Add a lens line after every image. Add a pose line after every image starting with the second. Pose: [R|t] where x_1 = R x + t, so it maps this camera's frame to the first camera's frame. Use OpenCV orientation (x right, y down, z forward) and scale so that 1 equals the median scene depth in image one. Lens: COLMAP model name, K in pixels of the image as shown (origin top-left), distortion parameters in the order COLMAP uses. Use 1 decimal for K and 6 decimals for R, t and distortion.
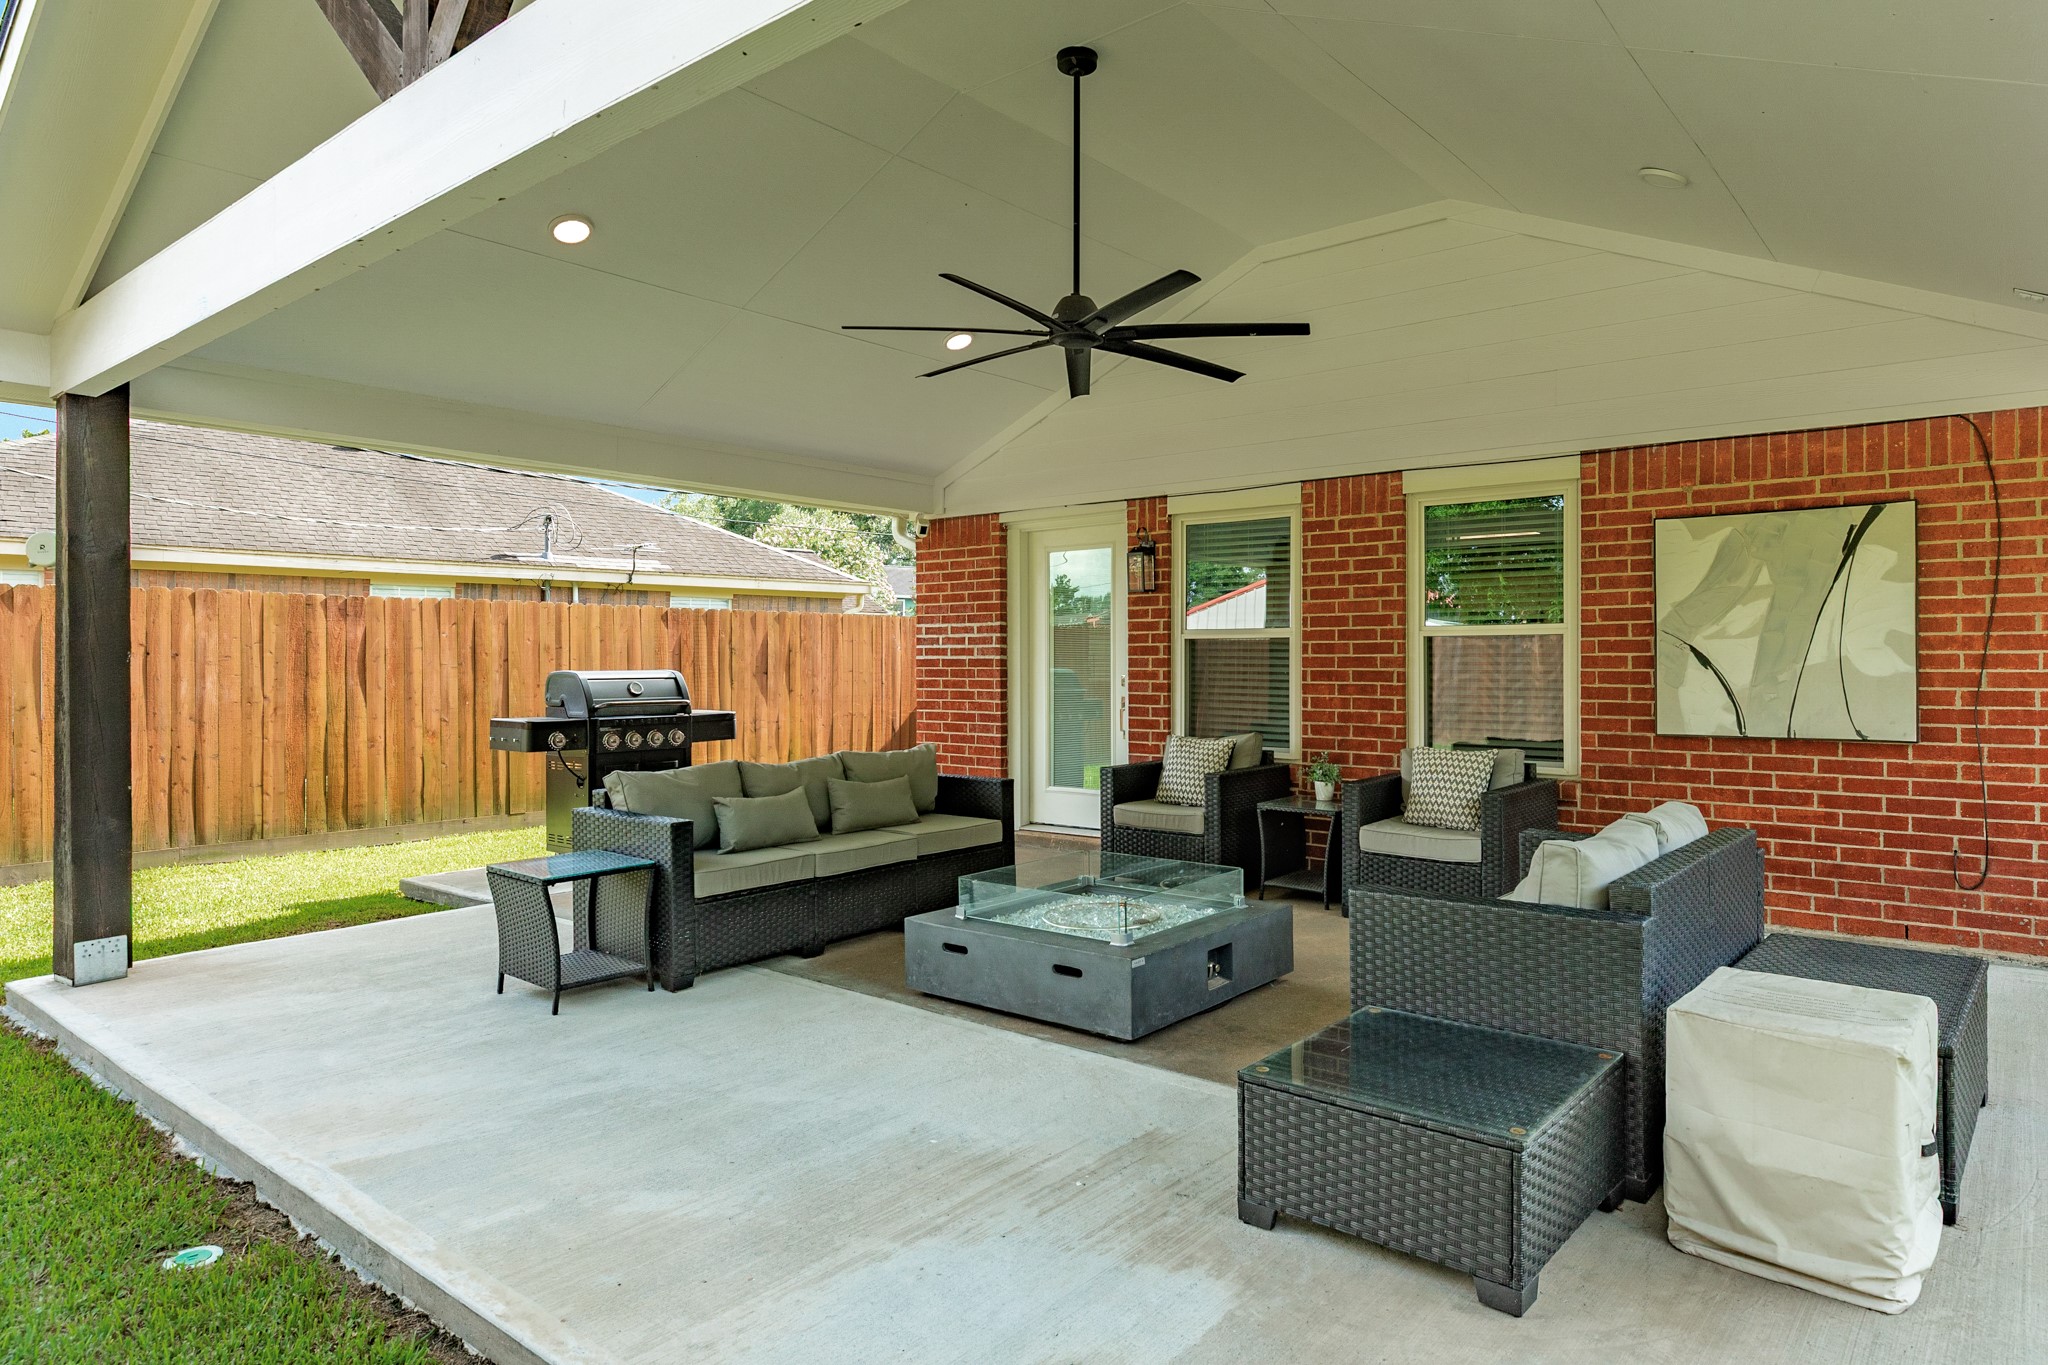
lens RADIAL K [[1233.8, 0, 1061.9], [0, 1233.8, 665.3], [0, 0, 1]] dist [-0.001228, 0.000015]
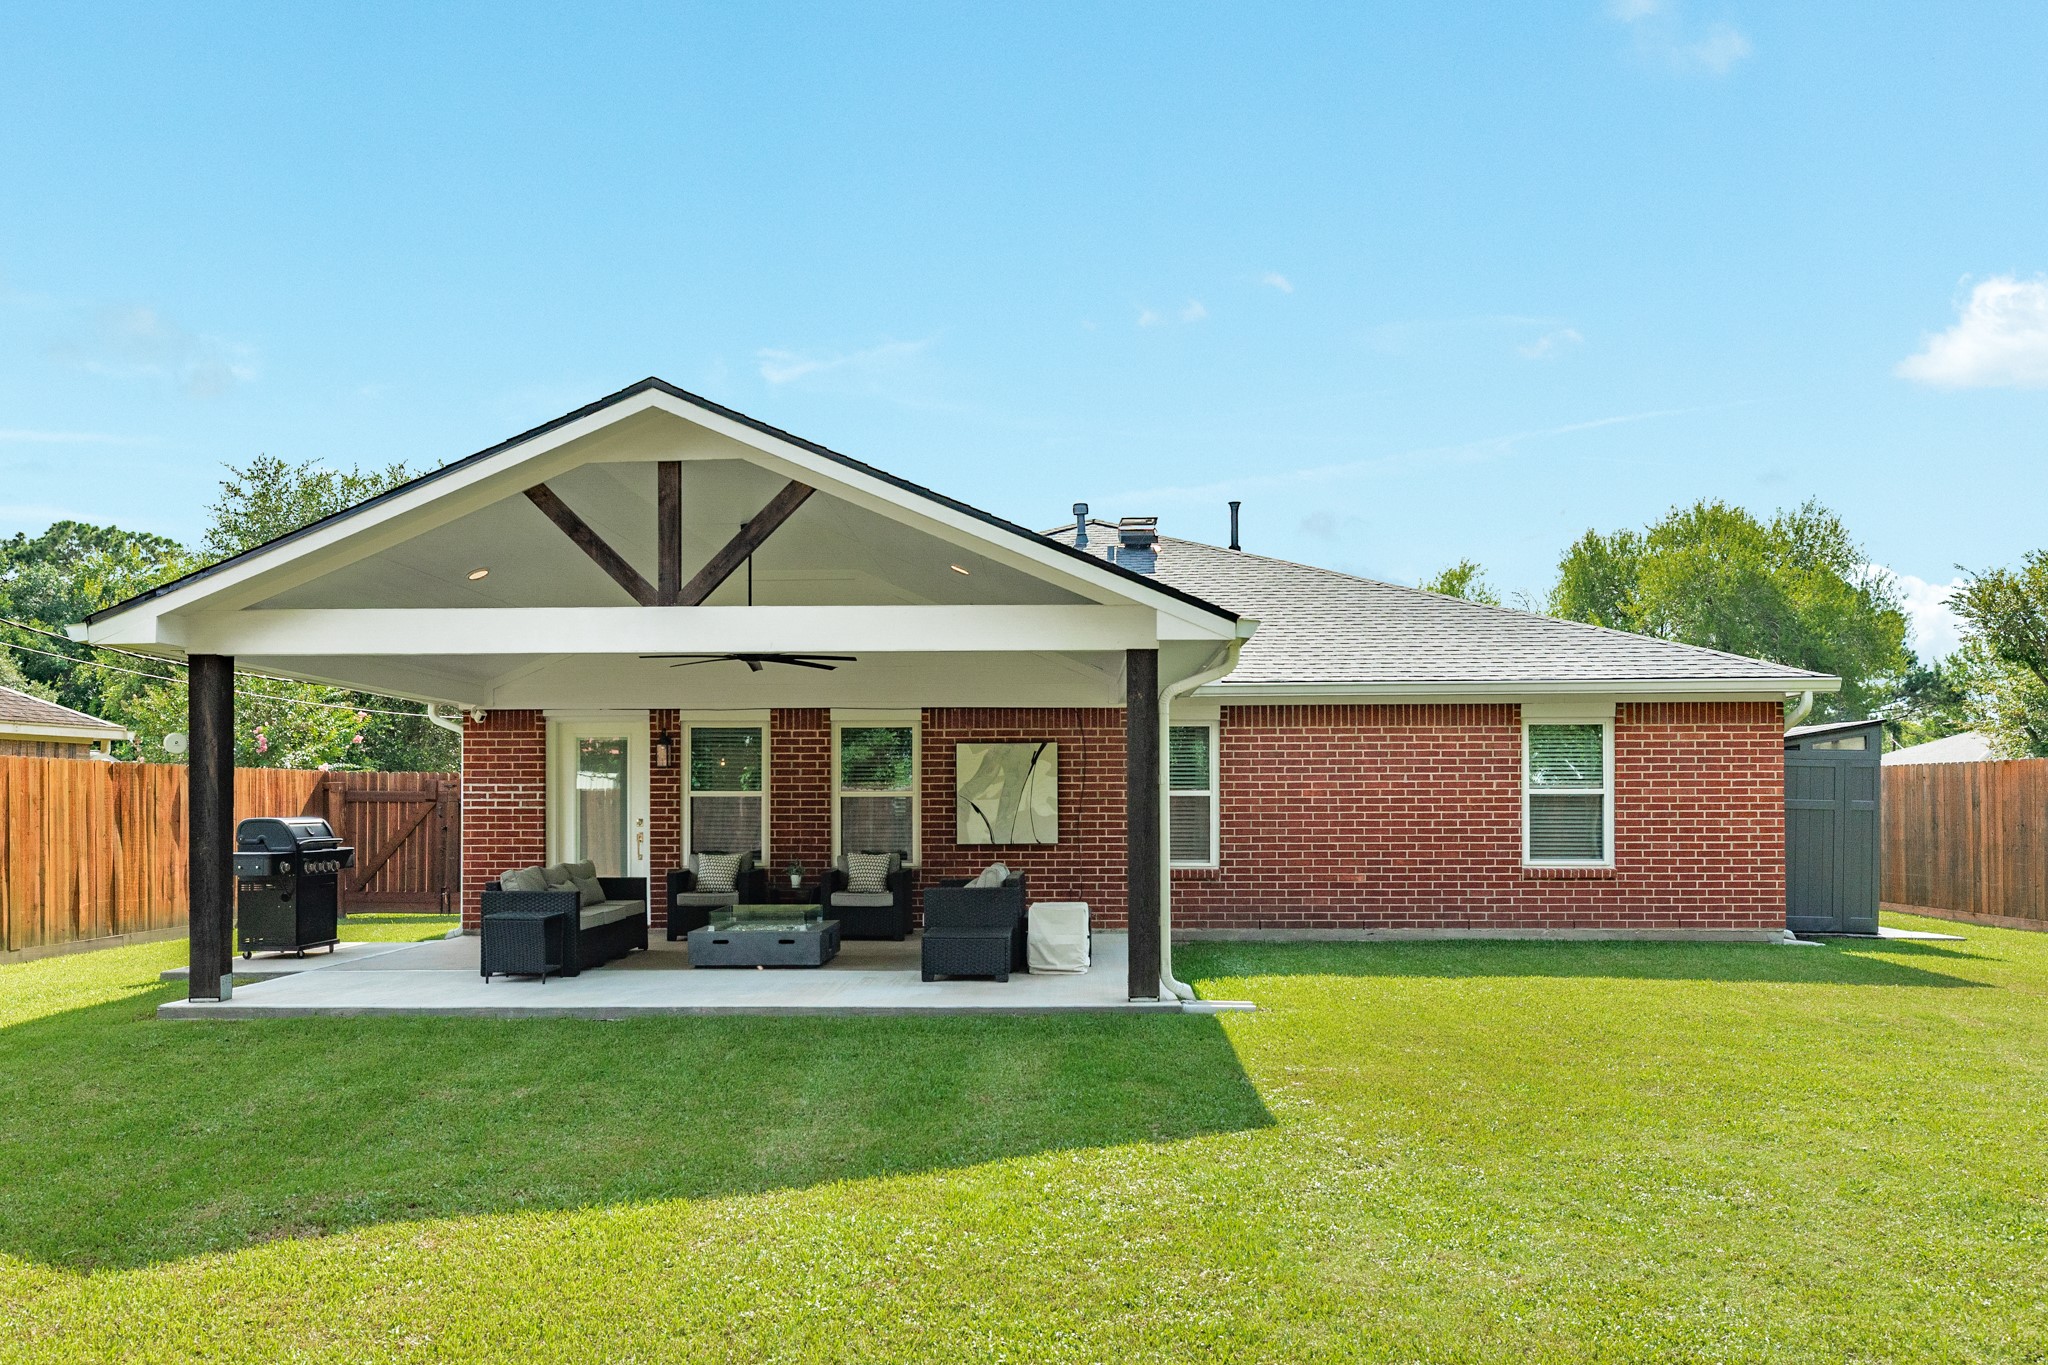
lens RADIAL K [[1526.3, 0, 1022.4], [0, 1526.3, 796.8], [0, 0, 1]] dist [0.004286, -0.000377]
pose [[0.795486, 0.003755, 0.605961, -0.862811], [0.003014, 0.999944, -0.010153, 0.000918], [-0.605965, 0.009903, 0.795430, -0.980248]]
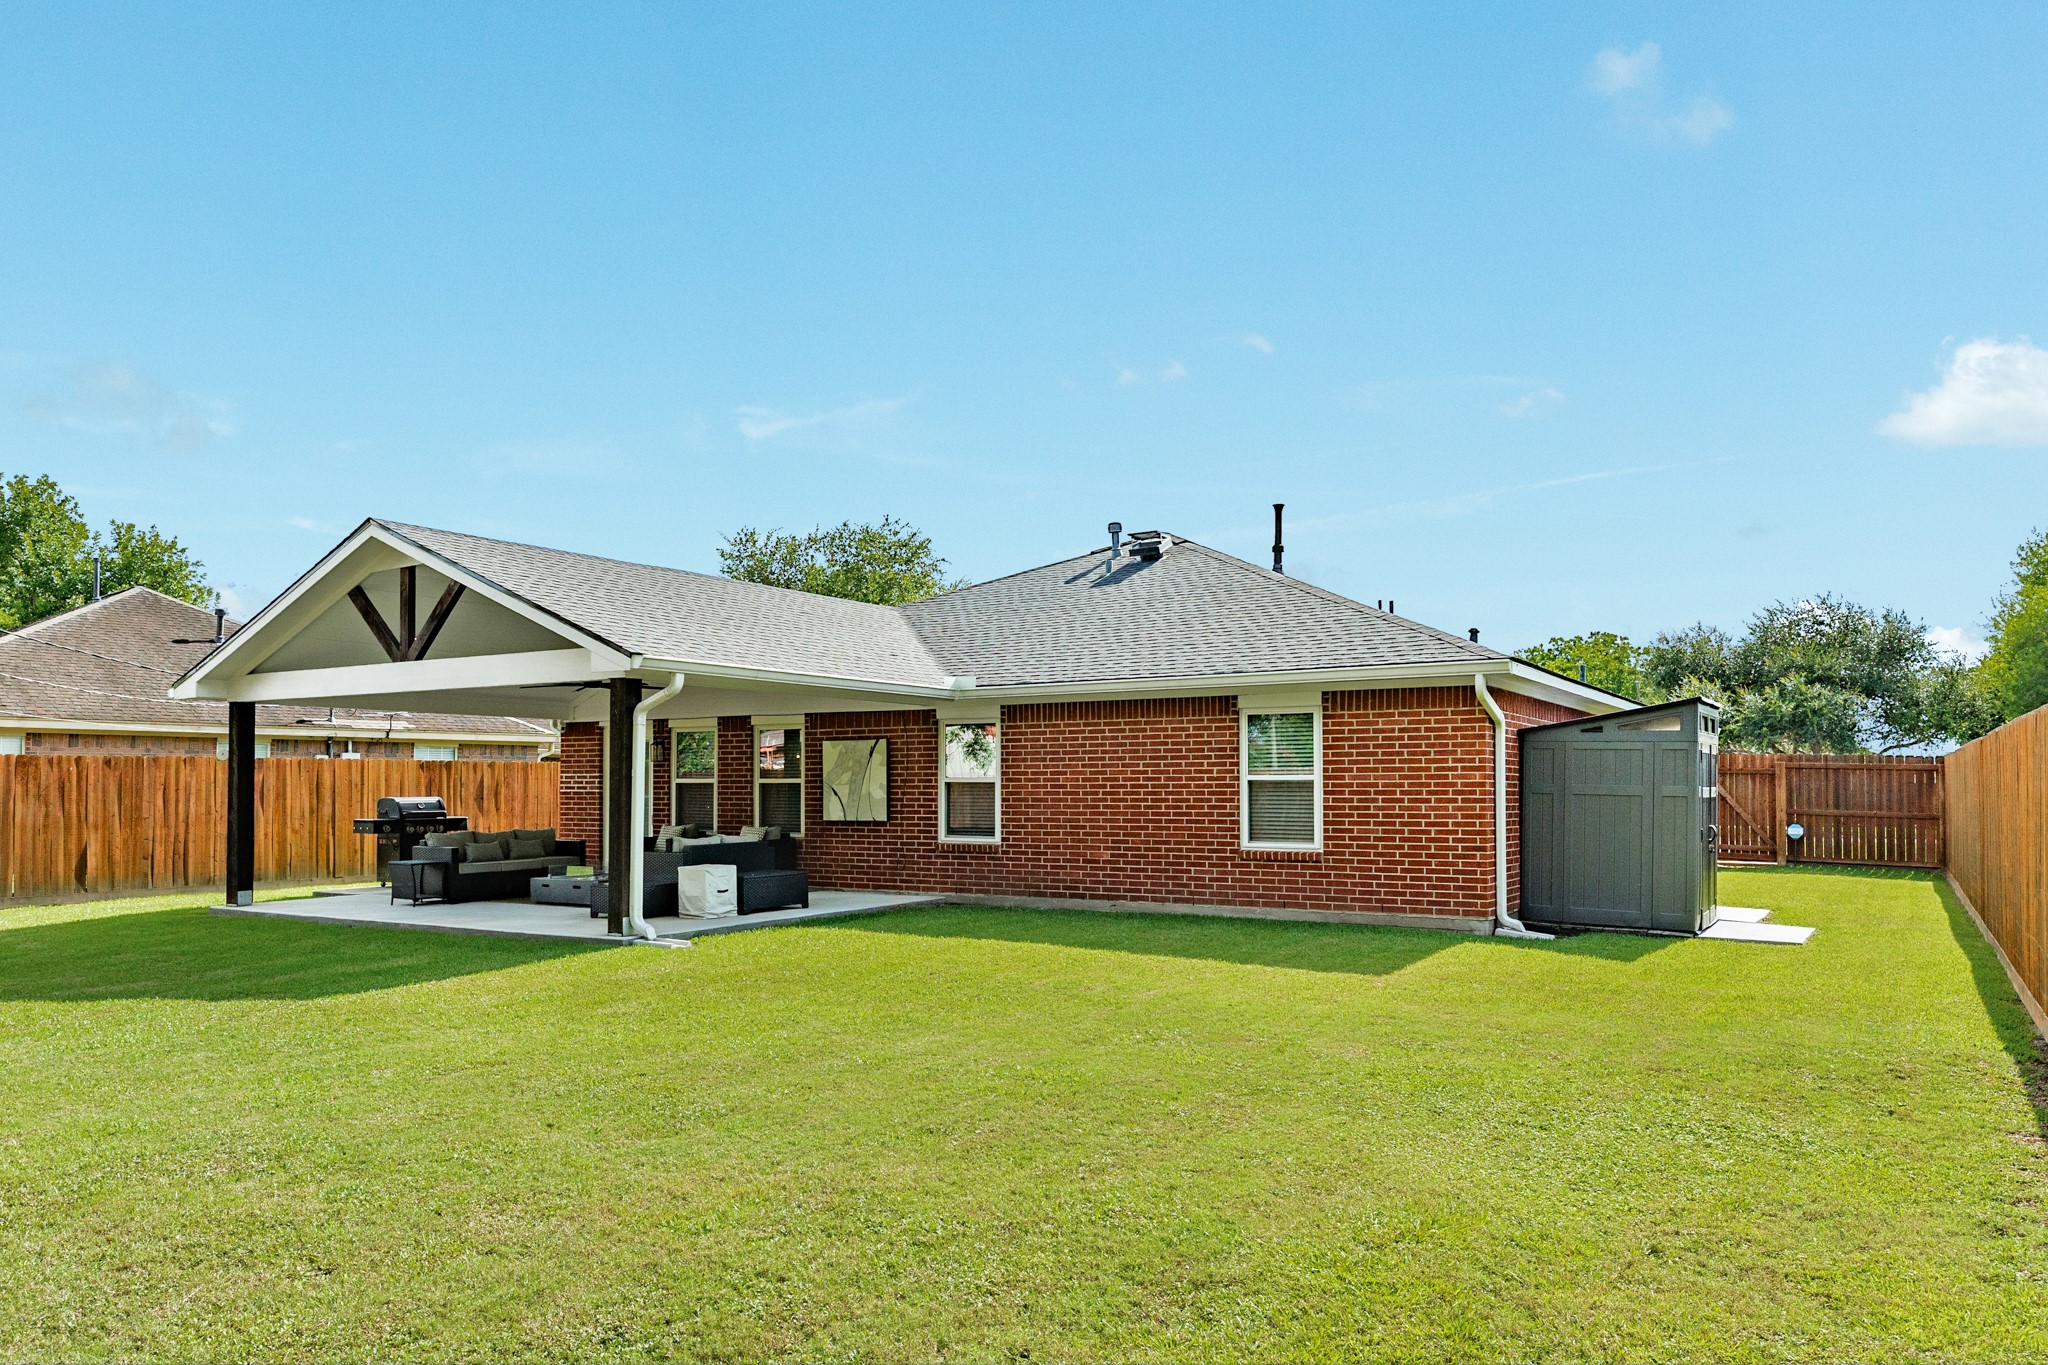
lens RADIAL K [[1433.2, 0, 980.9], [0, 1433.2, 740.9], [0, 0, 1]] dist [-0.009070, -0.000399]
pose [[0.994742, 0.002946, 0.102372, 0.423568], [0.000661, 0.999381, -0.035181, -0.006086], [-0.102412, 0.035063, 0.994124, -1.815541]]
